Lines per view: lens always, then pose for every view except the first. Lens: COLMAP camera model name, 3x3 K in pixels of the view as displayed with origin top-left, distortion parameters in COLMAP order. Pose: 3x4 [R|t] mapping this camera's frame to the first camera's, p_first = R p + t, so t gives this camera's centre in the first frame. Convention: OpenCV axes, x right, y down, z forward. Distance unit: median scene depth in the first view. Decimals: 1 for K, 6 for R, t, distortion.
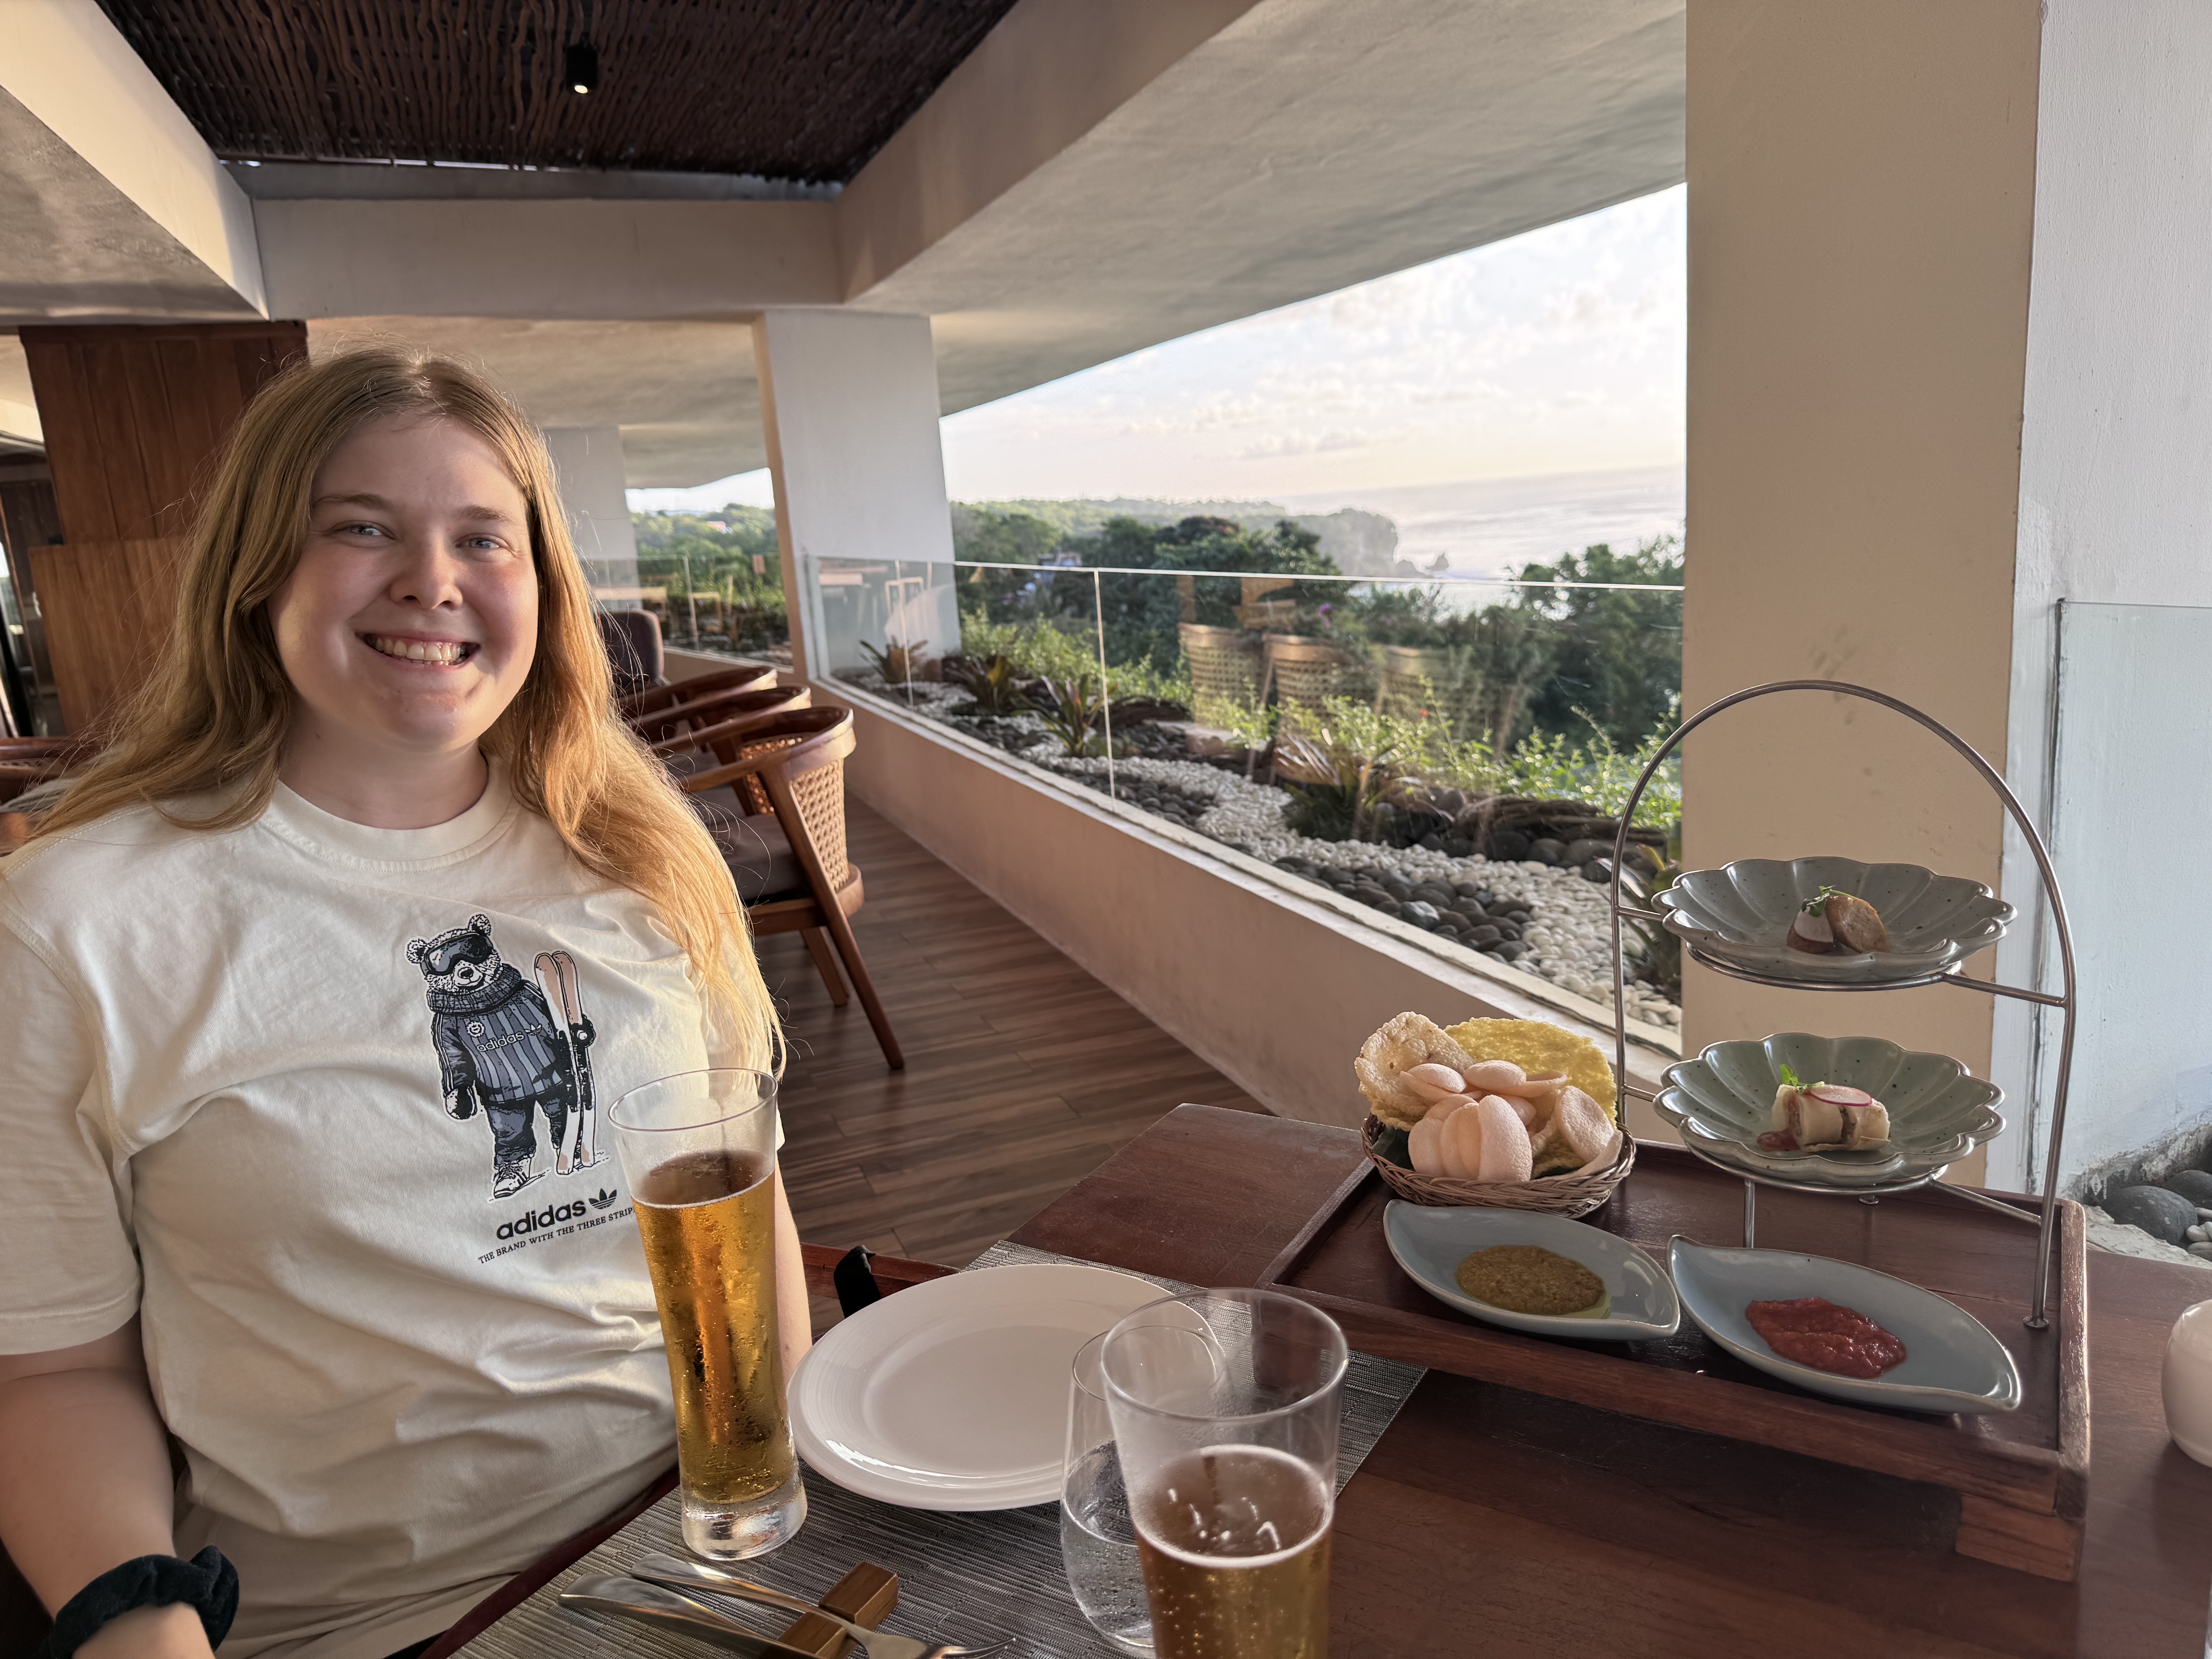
lens RADIAL K [[1556.4, 0, 1106.0], [0, 1556.4, 829.5], [0, 0, 1]] dist [0.005101, -0.004091]
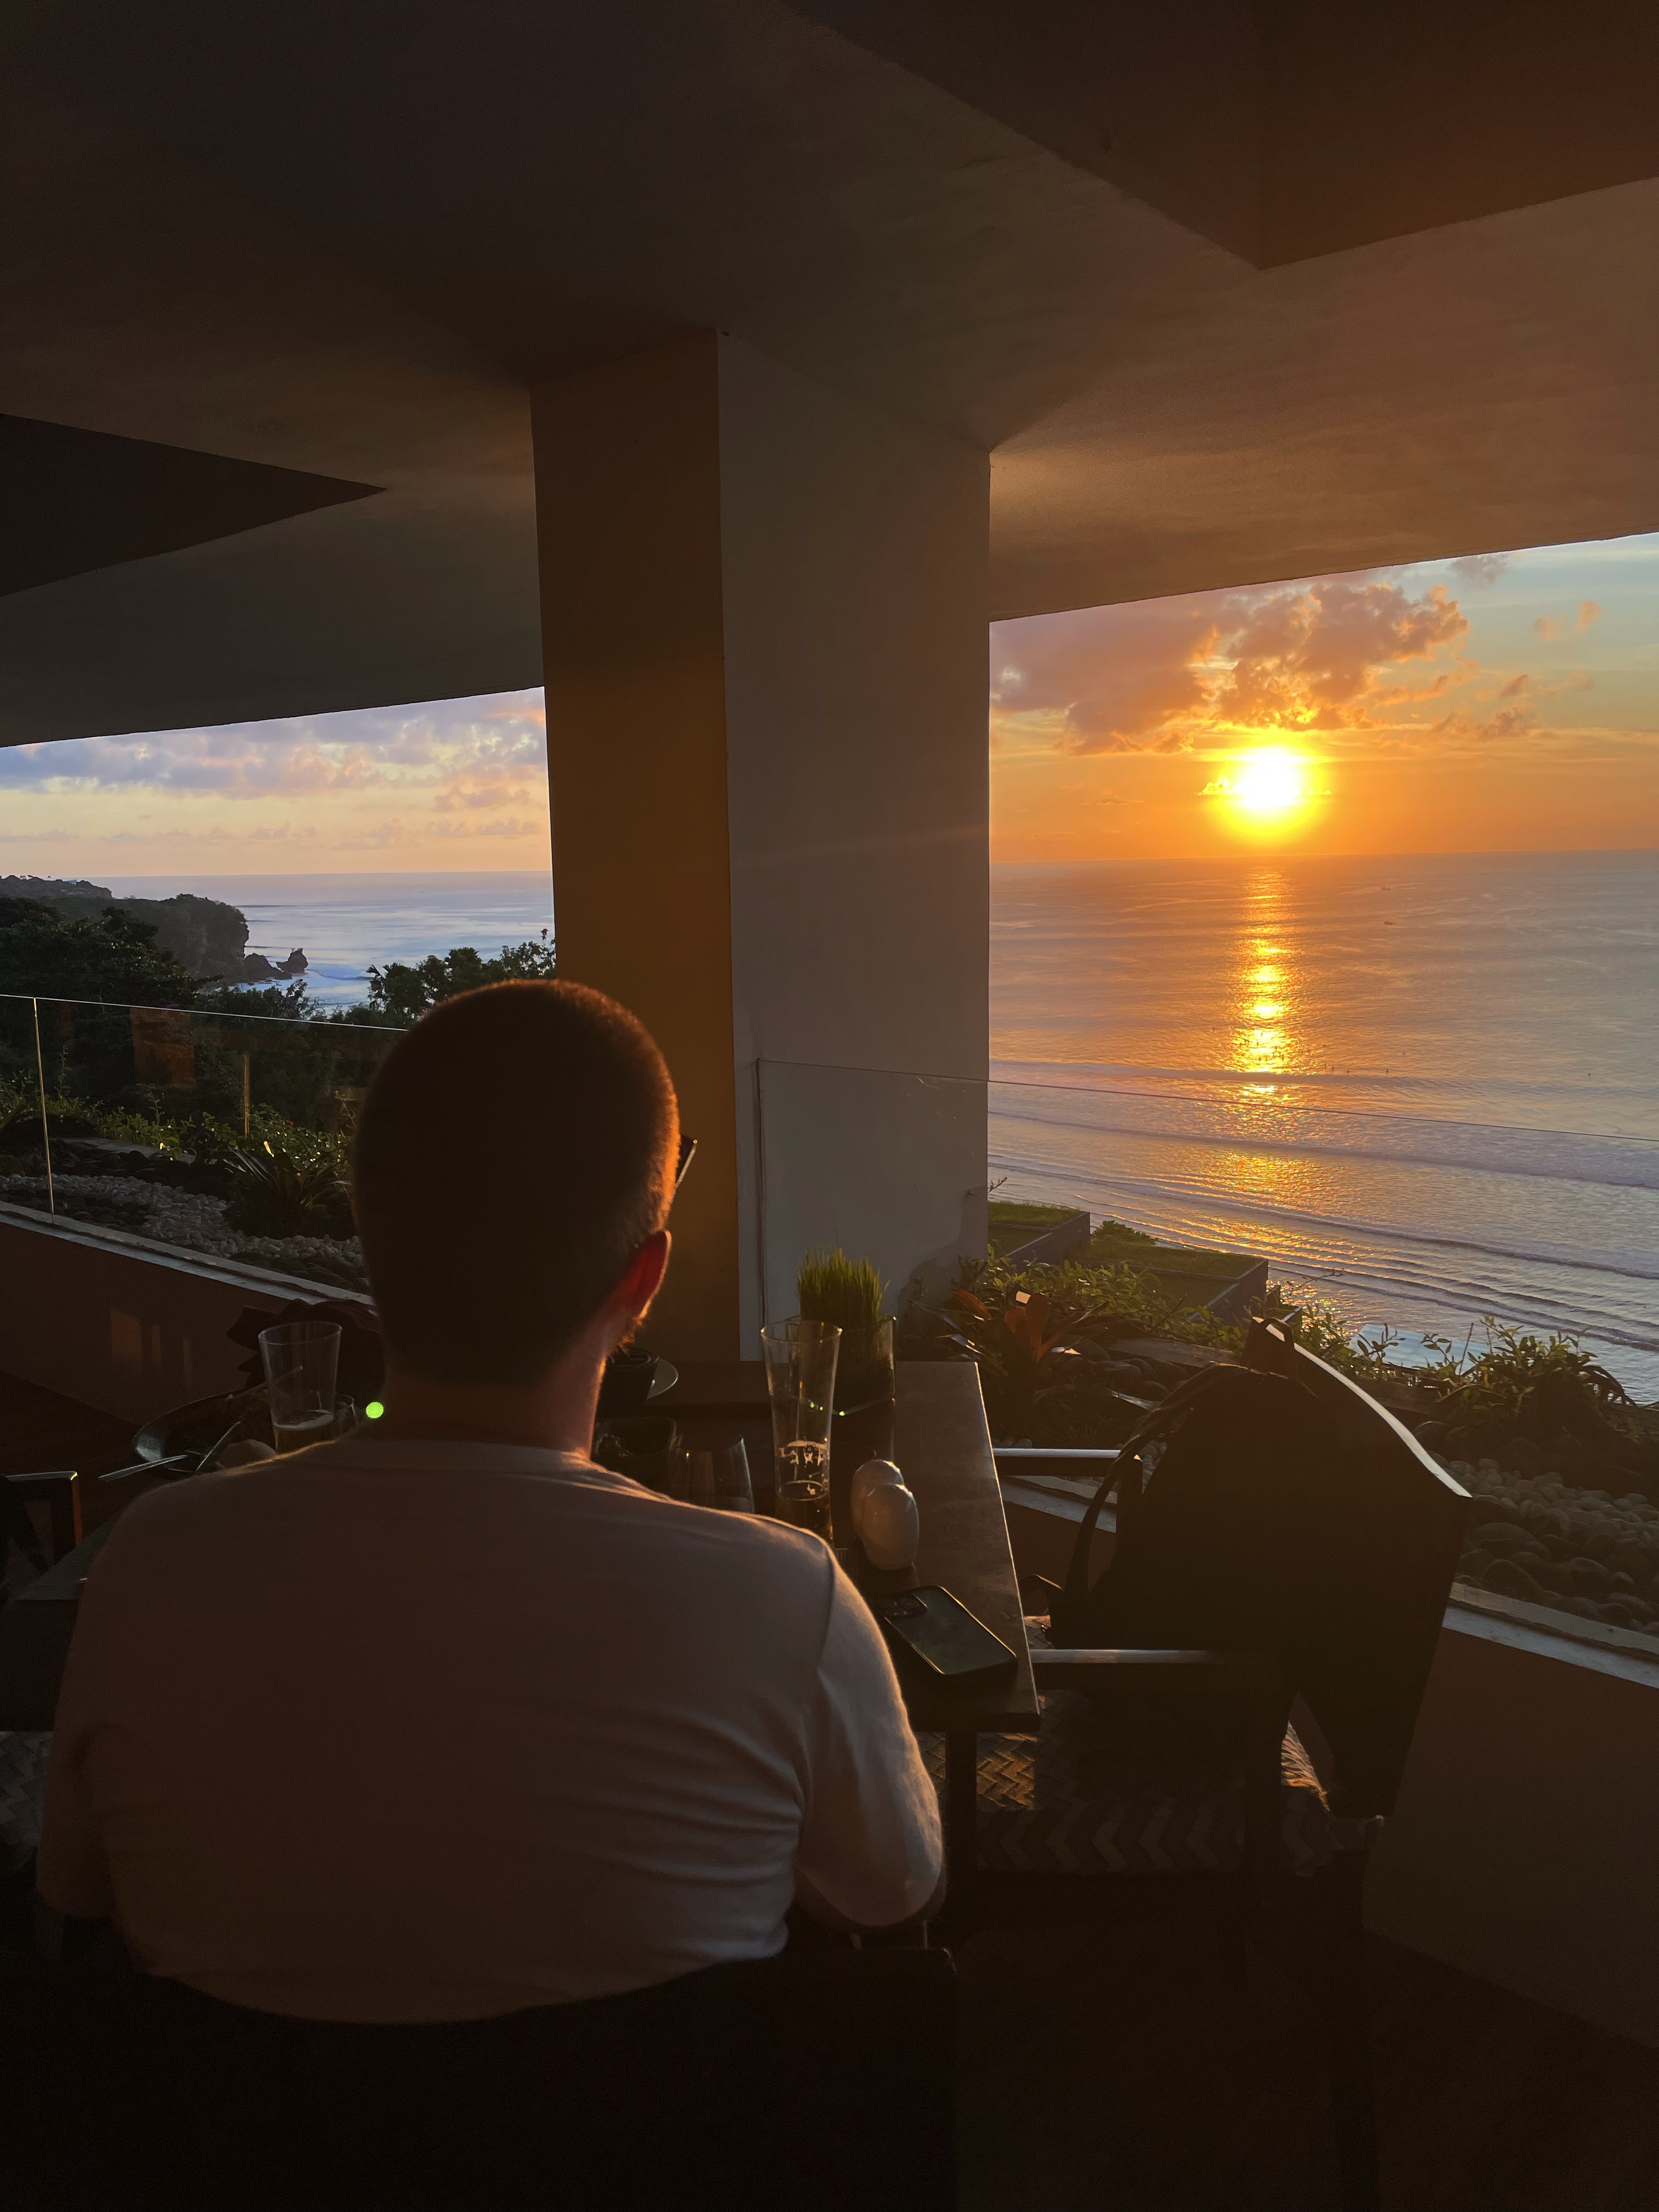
lens RADIAL K [[1647.2, 0, 829.5], [0, 1647.2, 1106.0], [0, 0, 1]] dist [-0.004250, -0.000460]
pose [[0.867889, -0.013129, 0.496585, -0.113978], [0.054828, 0.996075, -0.069489, 0.019168], [-0.493724, 0.087535, 0.865202, -0.289665]]
